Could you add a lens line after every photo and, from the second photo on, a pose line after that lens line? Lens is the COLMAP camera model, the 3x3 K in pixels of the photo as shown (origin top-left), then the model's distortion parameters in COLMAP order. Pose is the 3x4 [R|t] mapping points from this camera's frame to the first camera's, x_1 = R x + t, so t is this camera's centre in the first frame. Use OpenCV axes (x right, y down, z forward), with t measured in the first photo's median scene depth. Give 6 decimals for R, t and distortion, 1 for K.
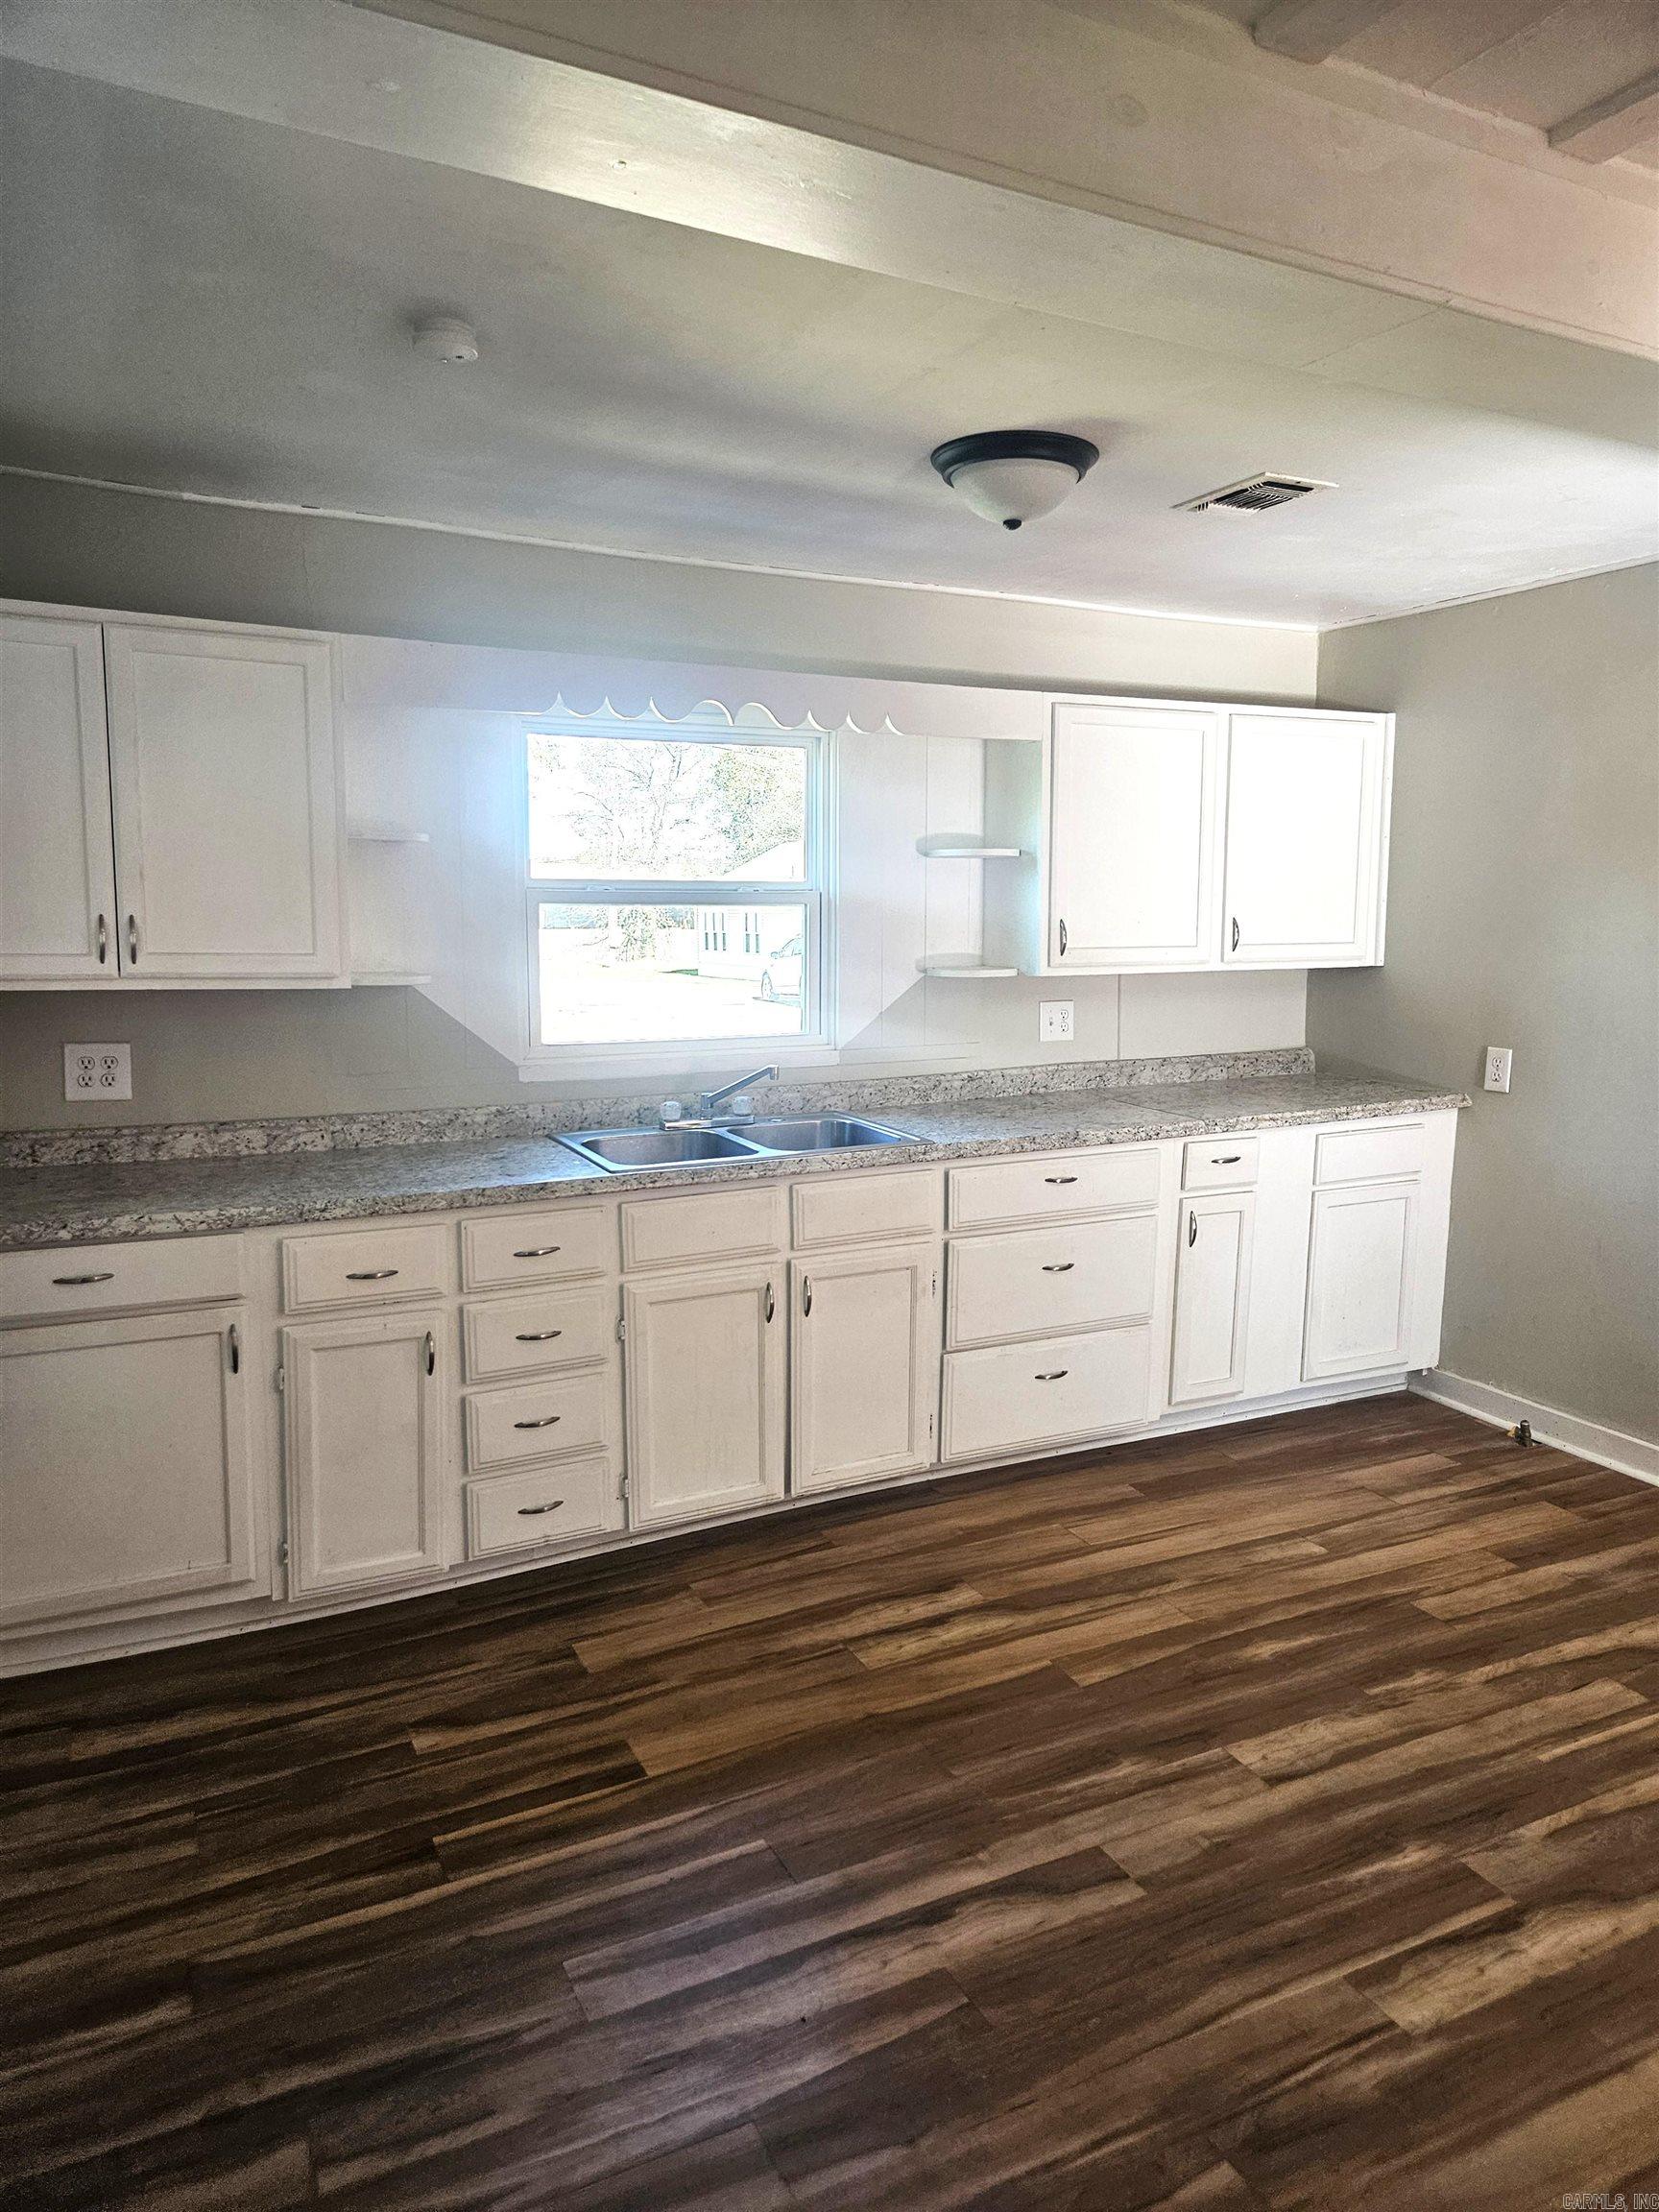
lens RADIAL K [[1479.7, 0, 828.0], [0, 1479.7, 1105.4], [0, 0, 1]] dist [0.050445, -0.034218]
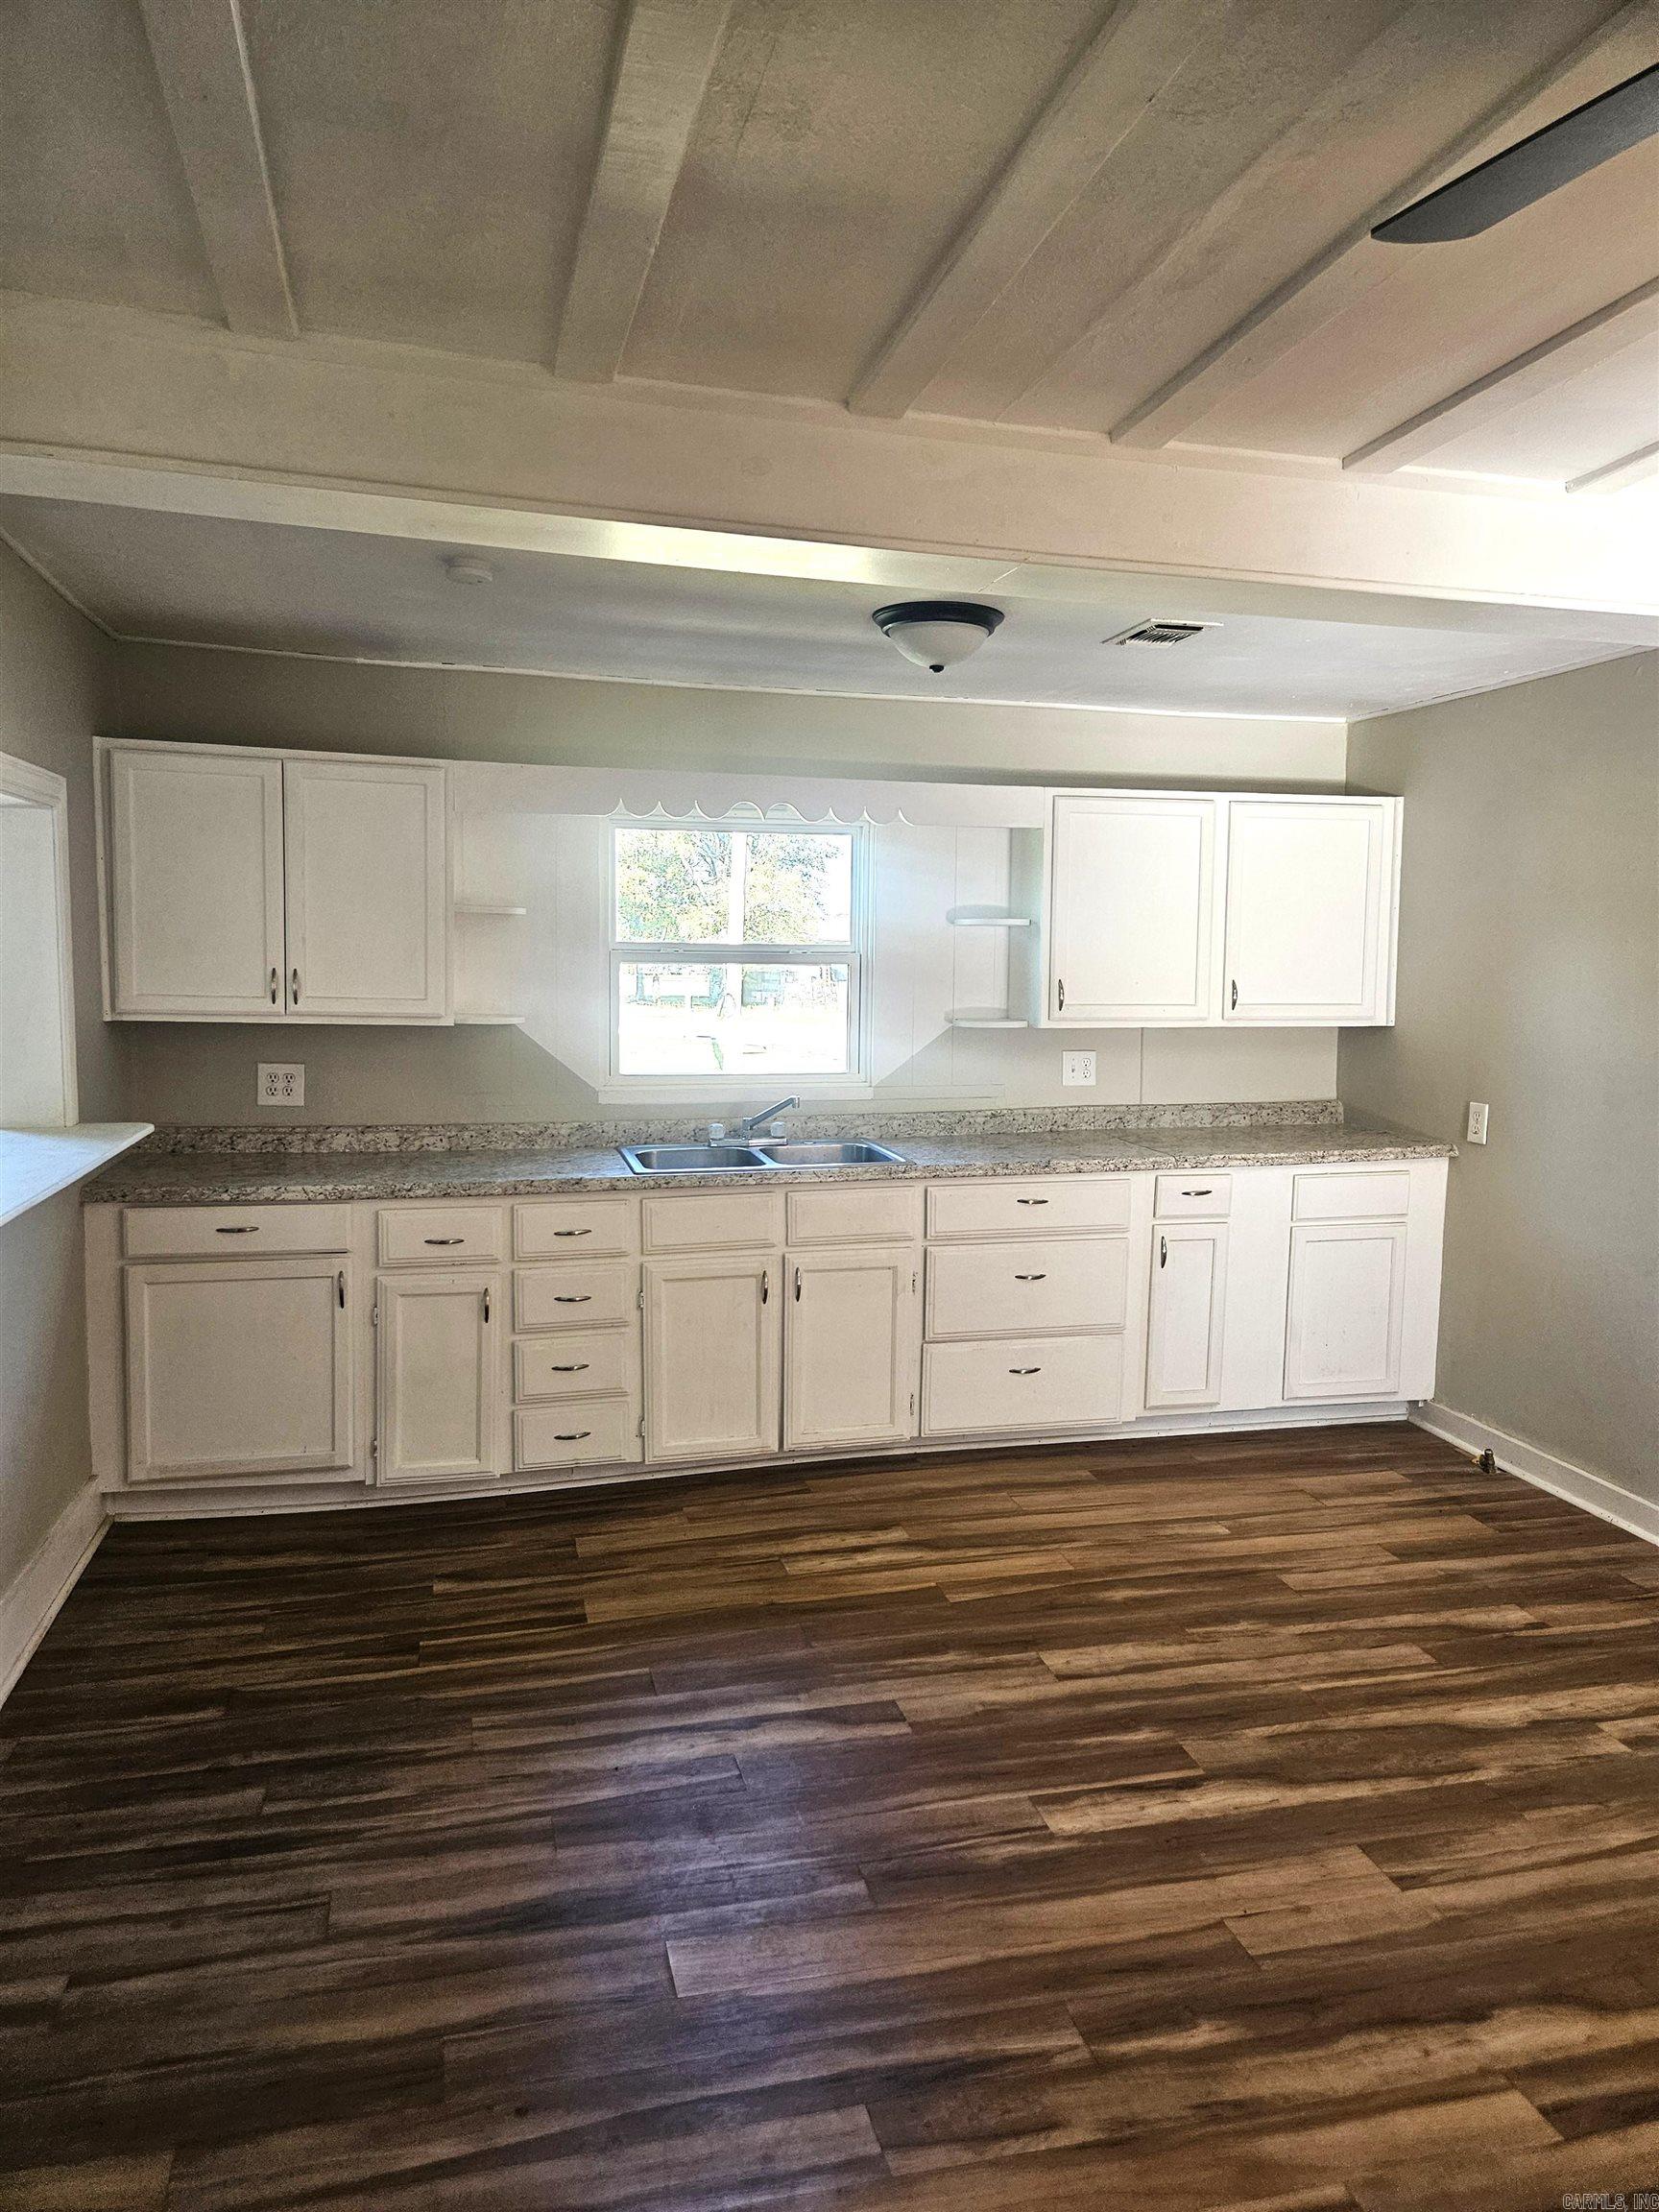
lens RADIAL K [[1479.7, 0, 823.4], [0, 1479.7, 1098.0], [0, 0, 1]] dist [0.050445, -0.034218]
pose [[0.977686, 0.029684, -0.207963, 0.277112], [-0.038128, 0.998598, -0.036714, 0.020948], [0.206581, 0.043824, 0.977447, -0.213158]]
